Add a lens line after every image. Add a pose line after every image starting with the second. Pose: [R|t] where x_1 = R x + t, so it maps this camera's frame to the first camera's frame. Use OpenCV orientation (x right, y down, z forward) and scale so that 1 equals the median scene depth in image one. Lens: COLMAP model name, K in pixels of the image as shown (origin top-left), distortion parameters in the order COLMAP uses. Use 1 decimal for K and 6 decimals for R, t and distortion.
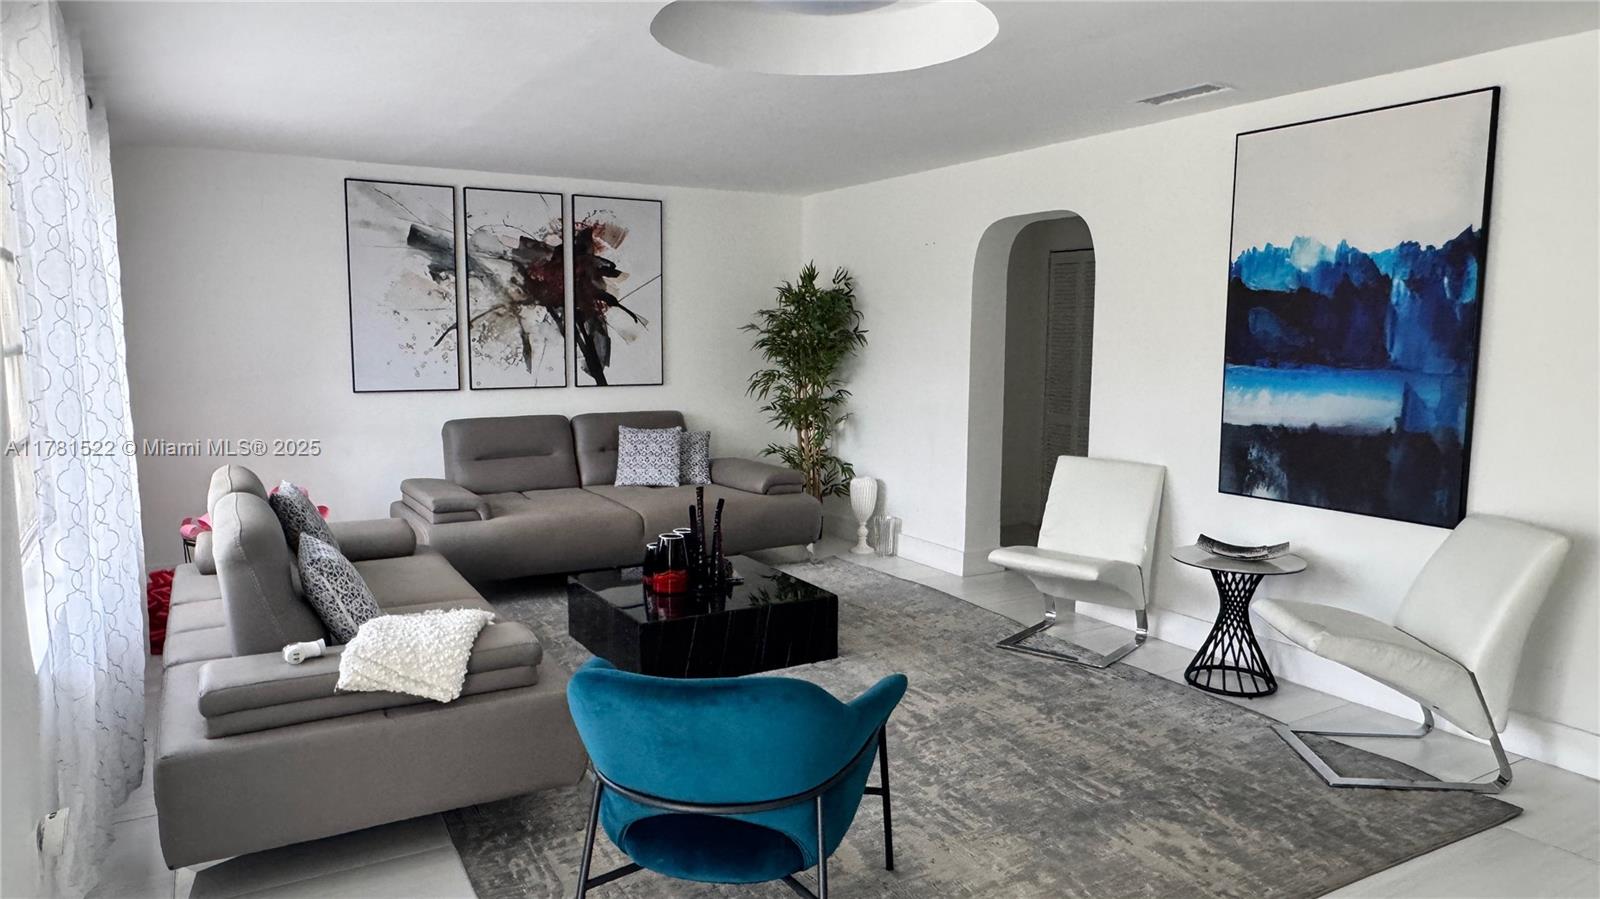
lens RADIAL K [[1049.1, 0, 789.1], [0, 1049.1, 453.0], [0, 0, 1]] dist [-0.003996, 0.003450]
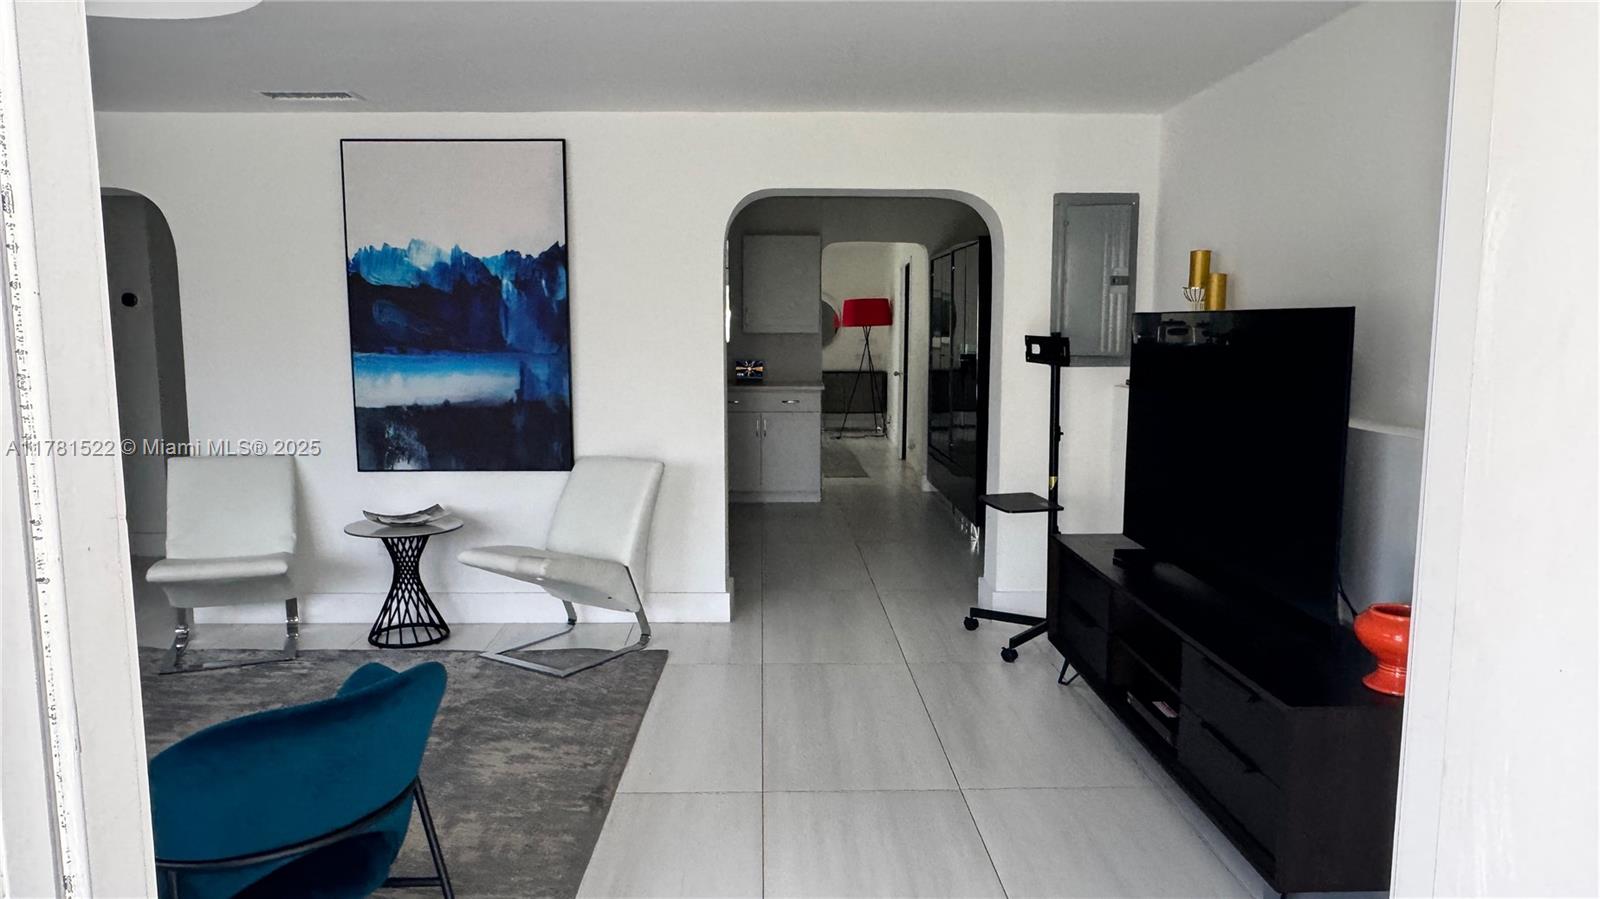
lens RADIAL K [[1049.1, 0, 788.2], [0, 1049.1, 458.1], [0, 0, 1]] dist [-0.003996, 0.003450]
pose [[0.483073, -0.115097, 0.867982, -0.322162], [0.104030, 0.991845, 0.073623, -0.010063], [-0.869378, 0.054731, 0.491107, 0.088630]]
